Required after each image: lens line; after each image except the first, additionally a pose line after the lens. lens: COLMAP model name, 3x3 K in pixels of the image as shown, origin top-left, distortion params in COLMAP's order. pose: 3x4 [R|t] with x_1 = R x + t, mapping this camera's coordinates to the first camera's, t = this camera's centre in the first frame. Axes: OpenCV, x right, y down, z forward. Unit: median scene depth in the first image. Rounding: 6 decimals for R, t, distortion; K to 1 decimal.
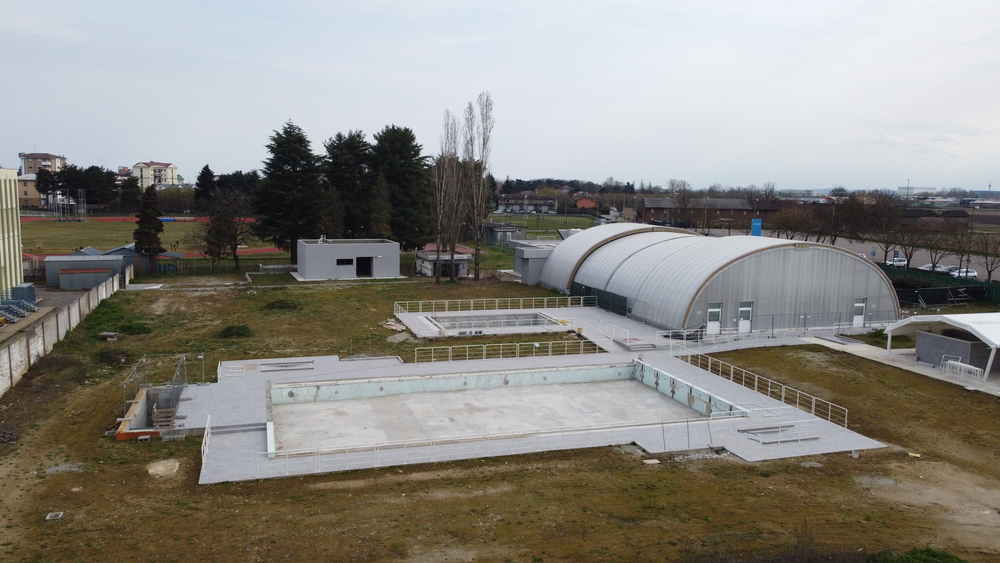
lens RADIAL K [[757.9, 0, 493.0], [0, 757.9, 282.6], [0, 0, 1]] dist [0.011387, -0.015978]
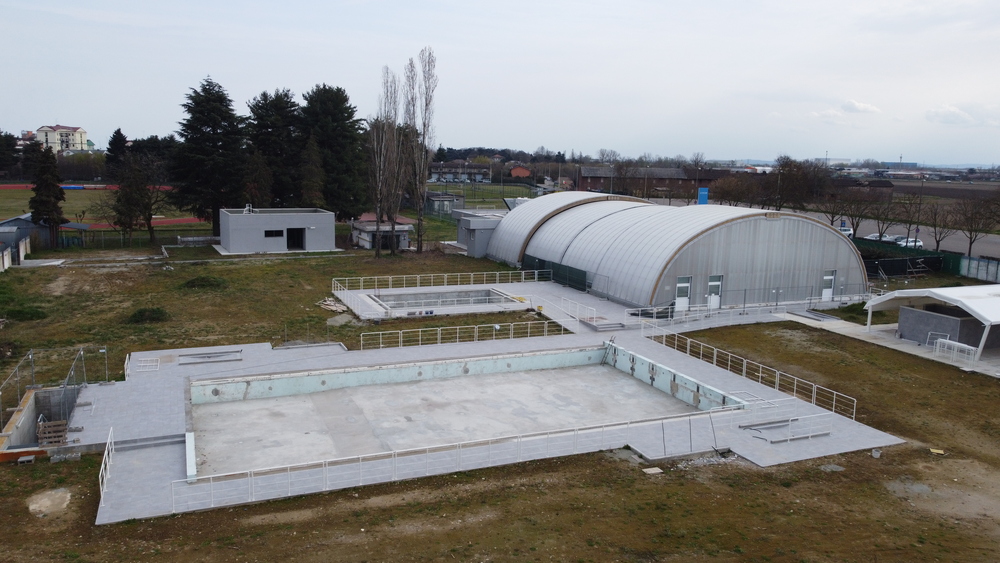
lens RADIAL K [[757.9, 0, 493.3], [0, 757.9, 282.3], [0, 0, 1]] dist [0.011387, -0.015978]
pose [[0.995737, -0.009053, 0.091790, -0.025957], [0.005391, 0.999182, 0.040074, -0.005880], [-0.092078, -0.039408, 0.994972, 0.101304]]
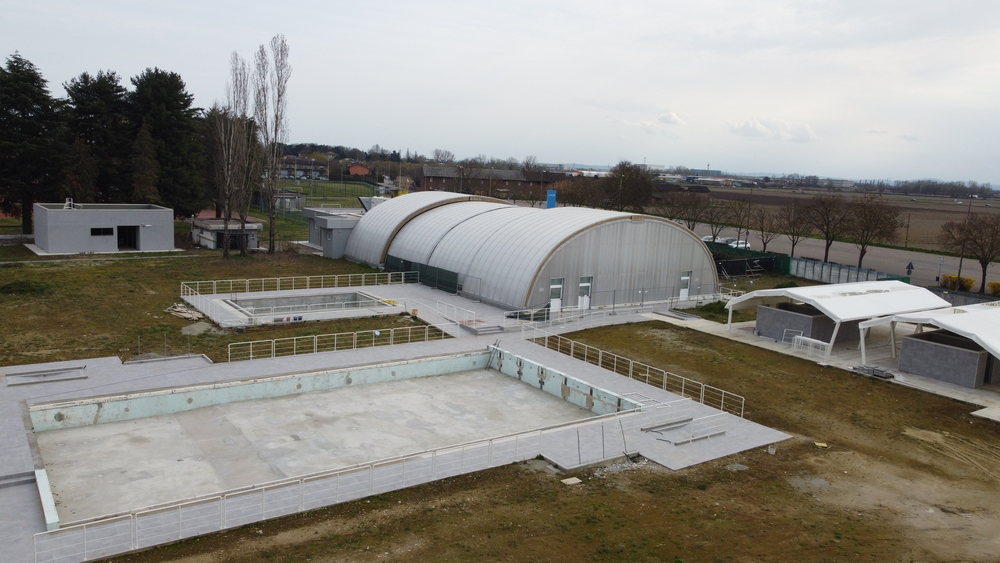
lens RADIAL K [[757.9, 0, 492.3], [0, 757.9, 284.9], [0, 0, 1]] dist [0.011387, -0.015978]
pose [[0.952504, -0.016544, 0.304077, -0.069050], [0.003011, 0.998986, 0.044921, -0.008440], [-0.304512, -0.041871, 0.951588, 0.142221]]
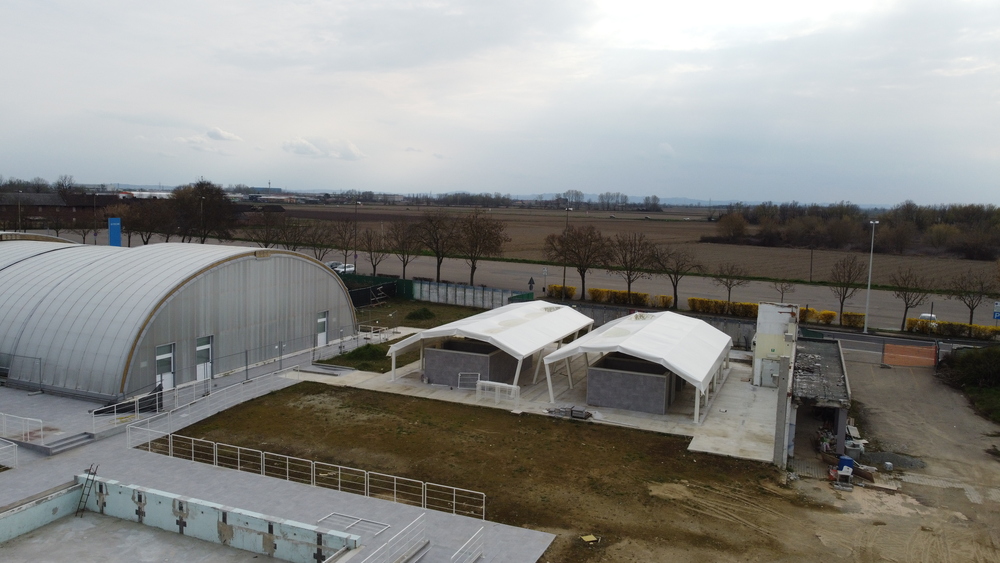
lens RADIAL K [[757.9, 0, 494.7], [0, 757.9, 273.6], [0, 0, 1]] dist [0.011387, -0.015978]
pose [[0.643081, -0.075032, 0.762114, -0.029849], [0.079146, 0.996371, 0.031311, -0.036682], [-0.761698, 0.040183, 0.646686, 0.347981]]
